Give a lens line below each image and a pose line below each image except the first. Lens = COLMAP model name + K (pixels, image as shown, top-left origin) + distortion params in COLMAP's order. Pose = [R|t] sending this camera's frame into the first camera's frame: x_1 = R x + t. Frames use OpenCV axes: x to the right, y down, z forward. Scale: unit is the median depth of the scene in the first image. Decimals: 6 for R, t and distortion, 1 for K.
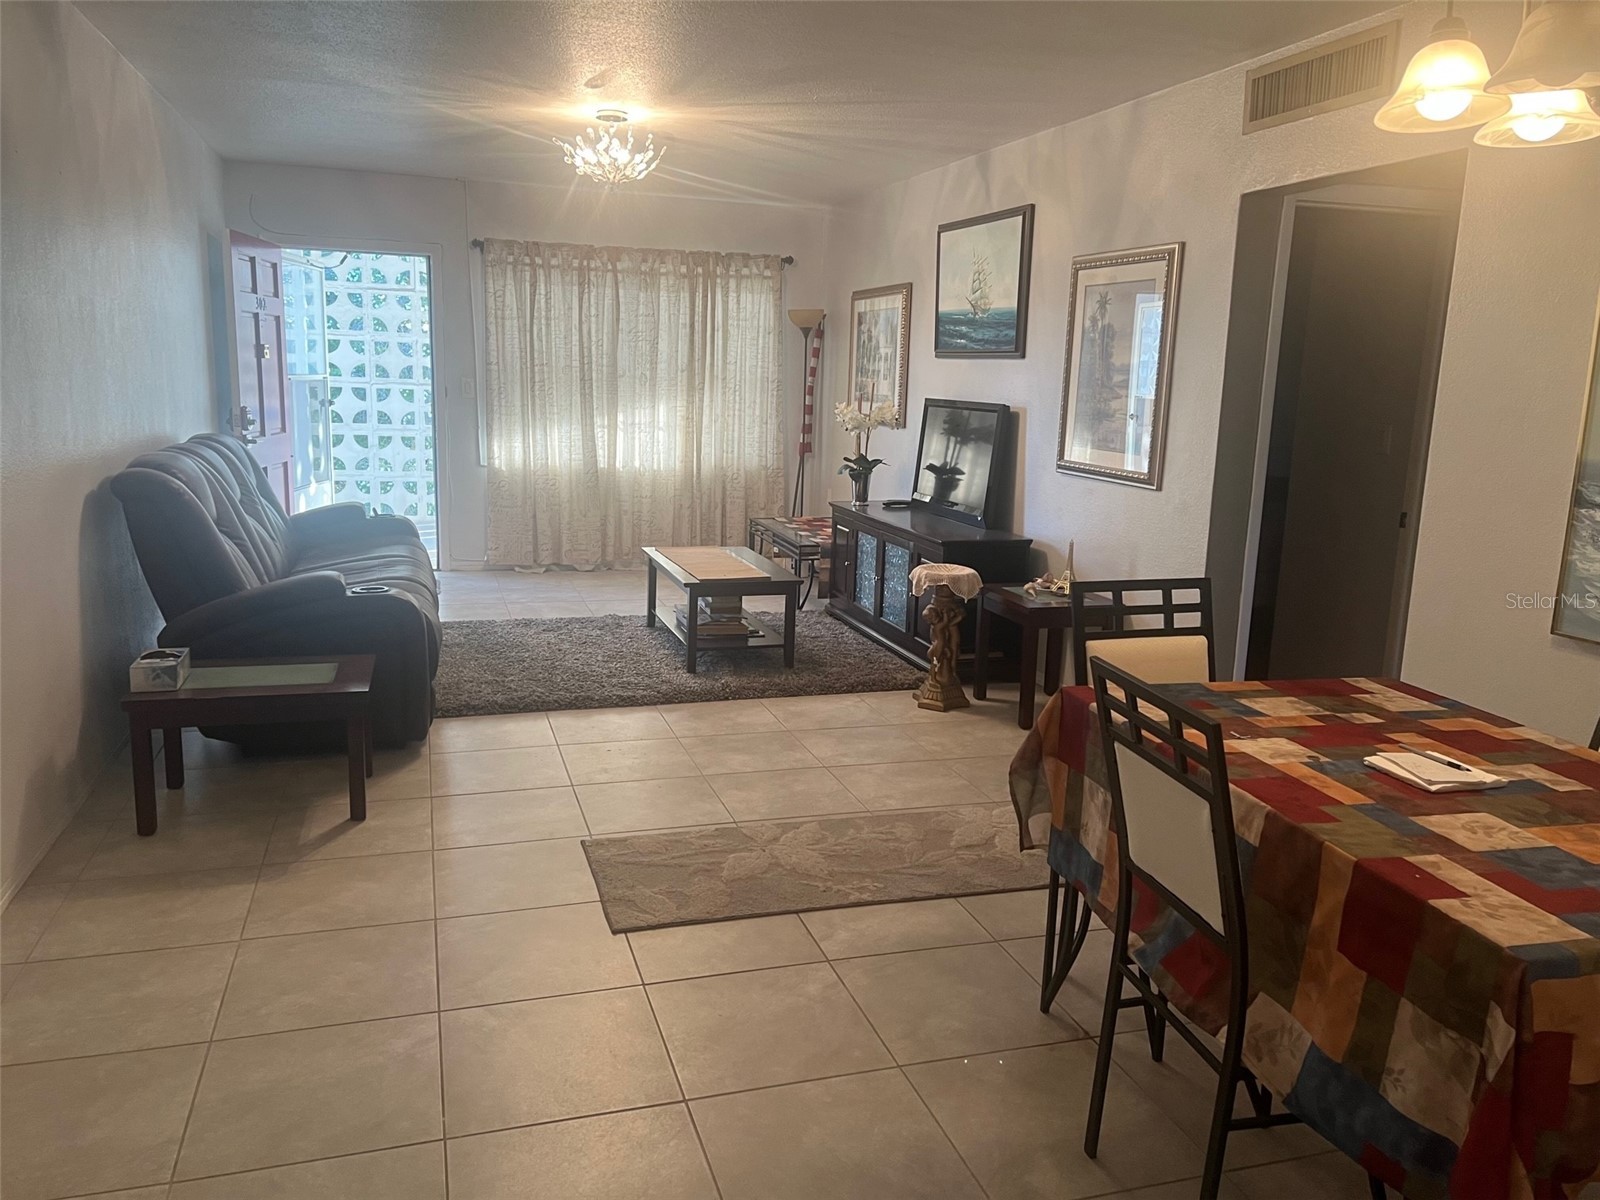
lens RADIAL K [[1200.4, 0, 801.2], [0, 1200.4, 598.1], [0, 0, 1]] dist [0.060175, -0.040397]
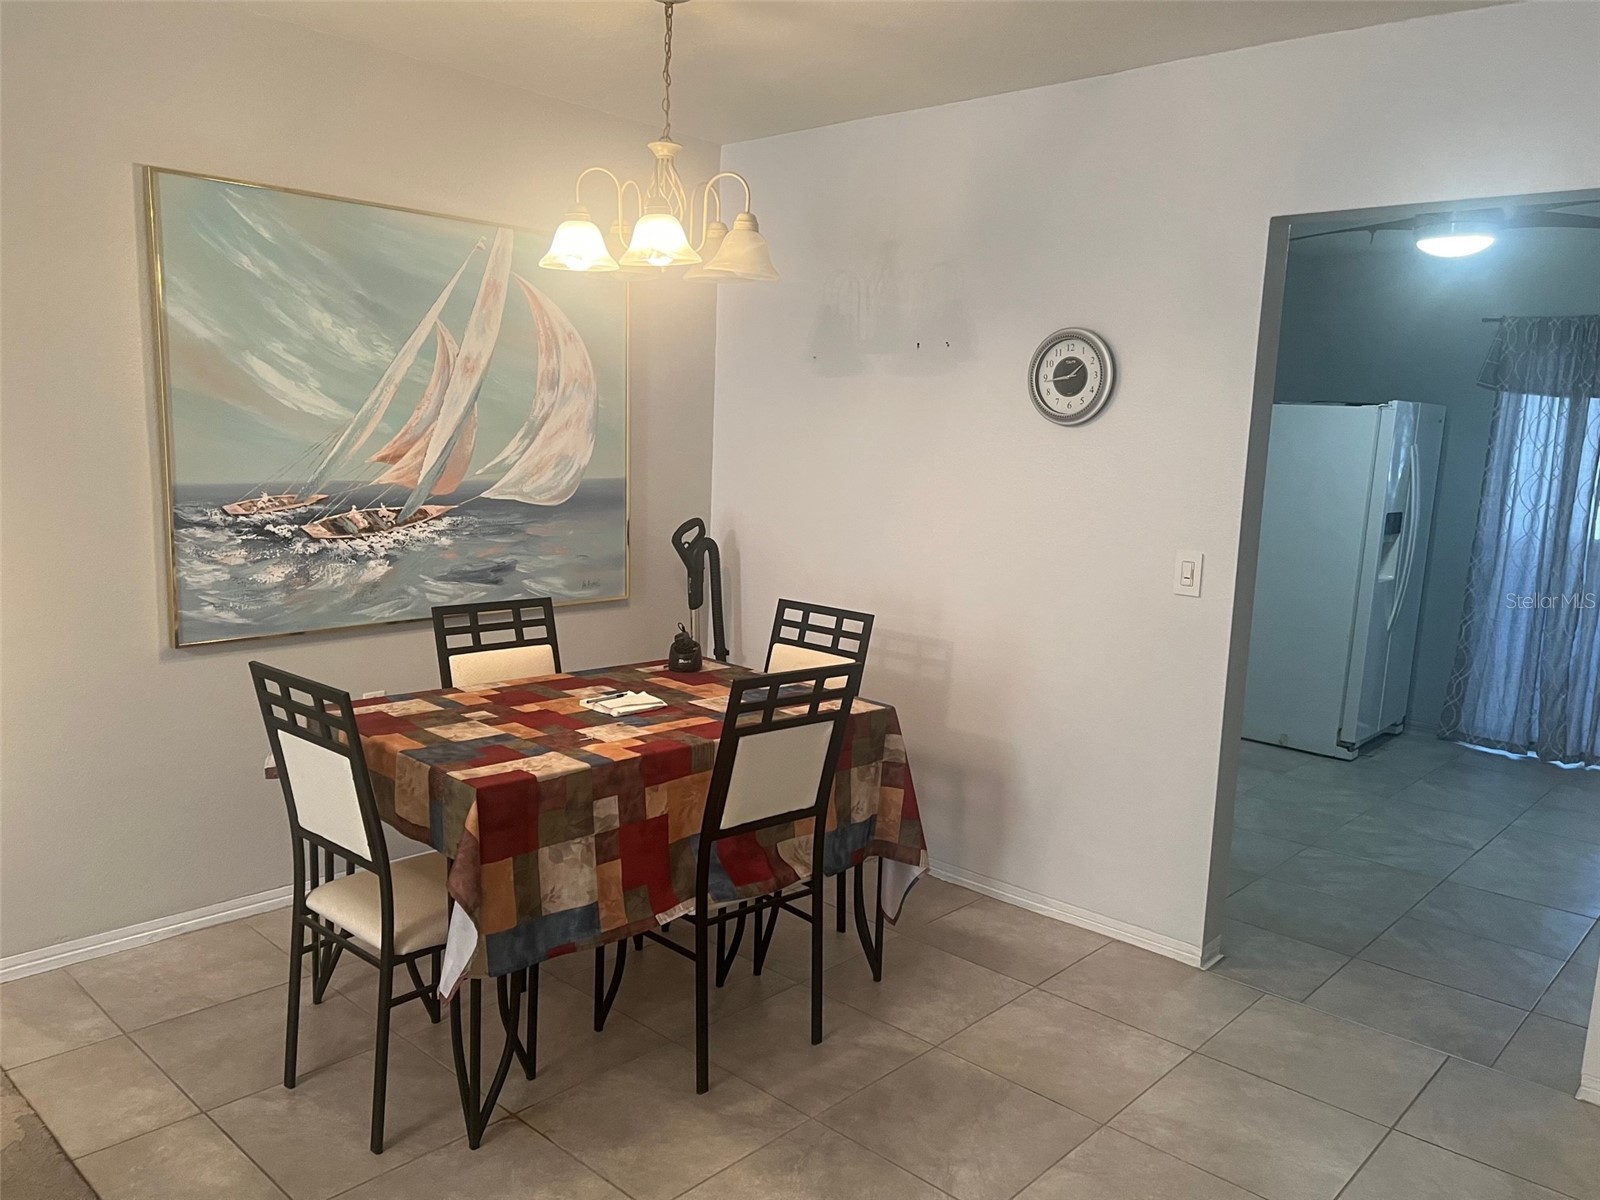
lens RADIAL K [[1200.4, 0, 805.7], [0, 1200.4, 595.5], [0, 0, 1]] dist [0.060175, -0.040397]
pose [[-0.502440, -0.176093, 0.846490, -0.571275], [0.103435, 0.959767, 0.261053, -0.243154], [-0.858403, 0.218720, -0.464011, 1.045356]]
